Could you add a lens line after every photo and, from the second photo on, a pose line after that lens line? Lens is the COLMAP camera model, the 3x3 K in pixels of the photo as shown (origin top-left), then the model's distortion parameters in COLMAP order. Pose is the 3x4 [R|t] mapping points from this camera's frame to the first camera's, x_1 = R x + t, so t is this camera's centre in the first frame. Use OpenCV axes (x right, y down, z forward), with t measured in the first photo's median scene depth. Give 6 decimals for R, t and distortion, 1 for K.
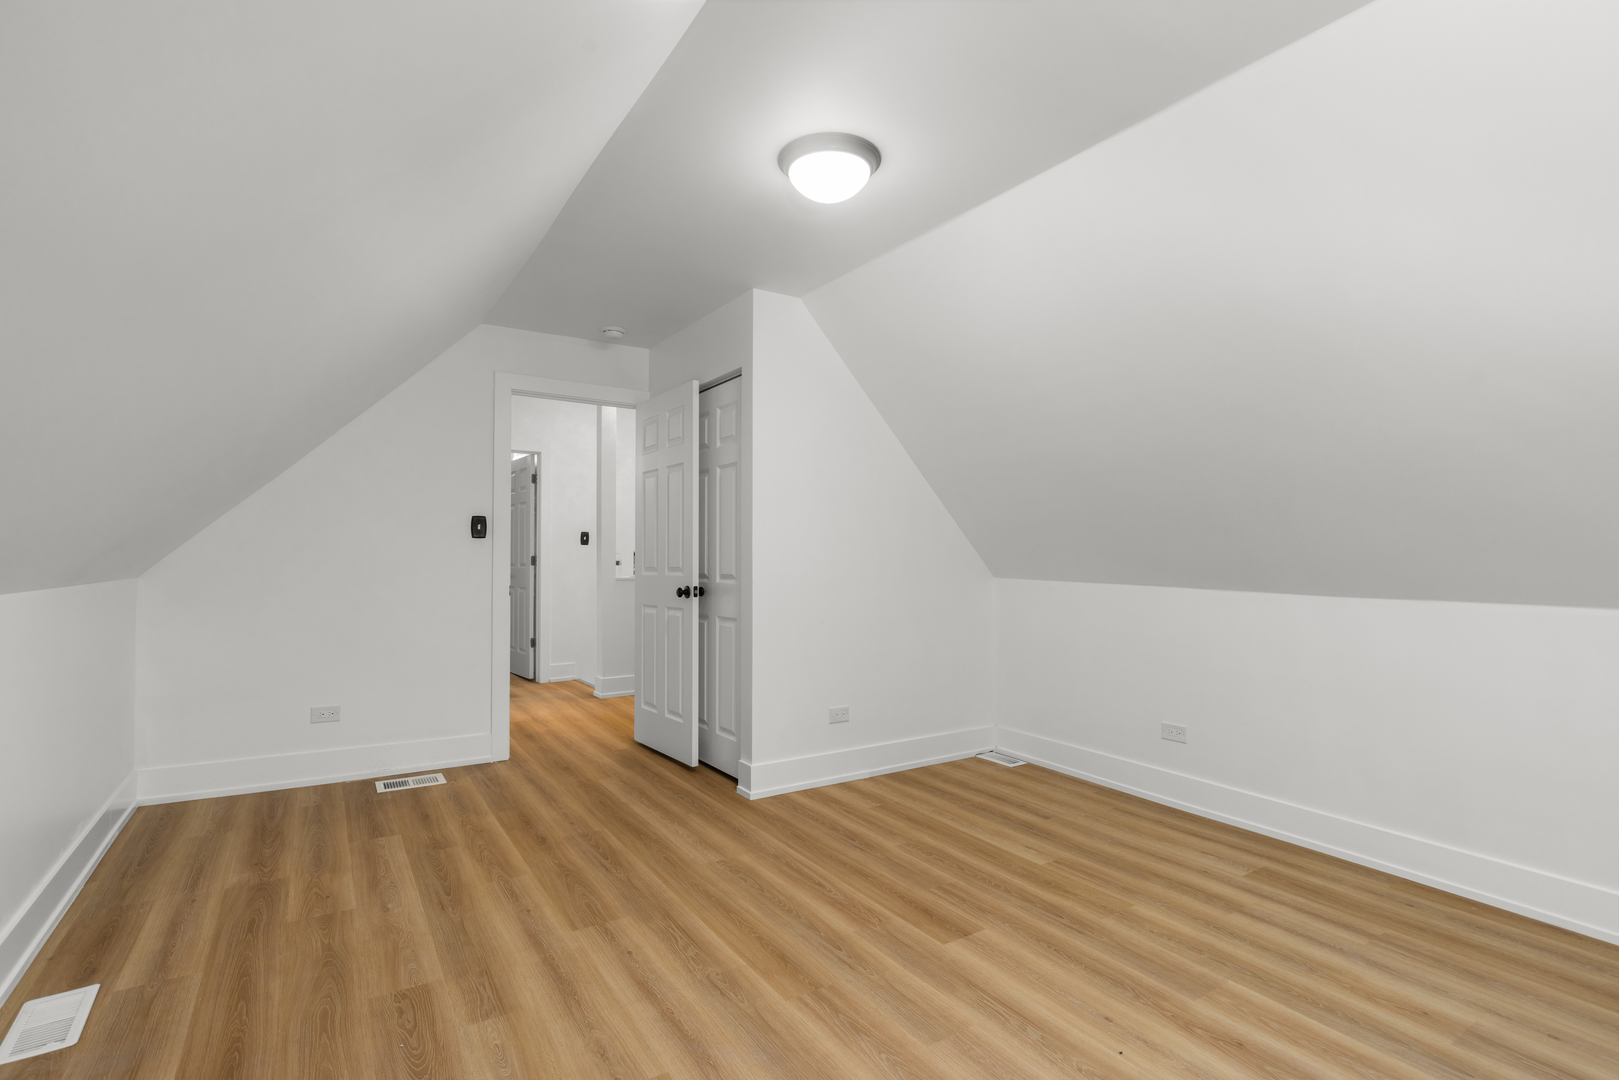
lens RADIAL K [[775.6, 0, 803.5], [0, 775.6, 543.7], [0, 0, 1]] dist [-0.000288, 0.000271]
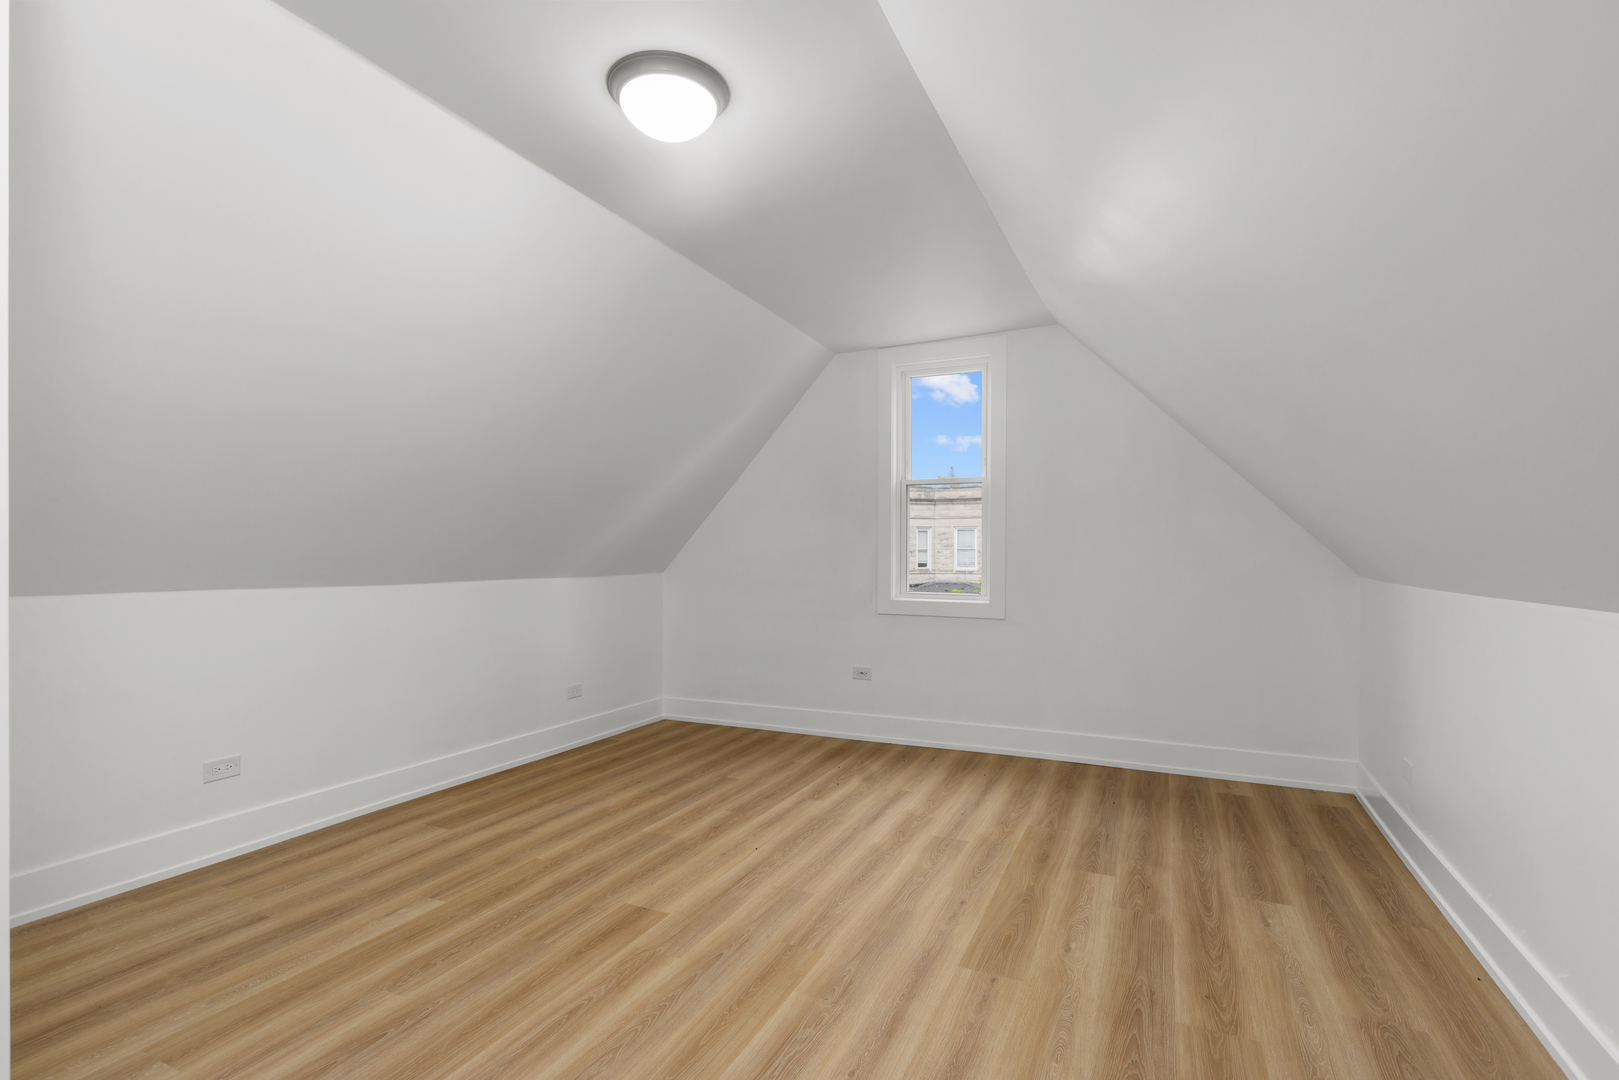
lens RADIAL K [[775.6, 0, 802.7], [0, 775.6, 544.8], [0, 0, 1]] dist [-0.000288, 0.000271]
pose [[-0.541152, -0.001257, 0.840924, -0.736502], [-0.015933, 0.999835, -0.008759, 0.007645], [-0.840774, -0.018139, -0.541083, 1.278194]]
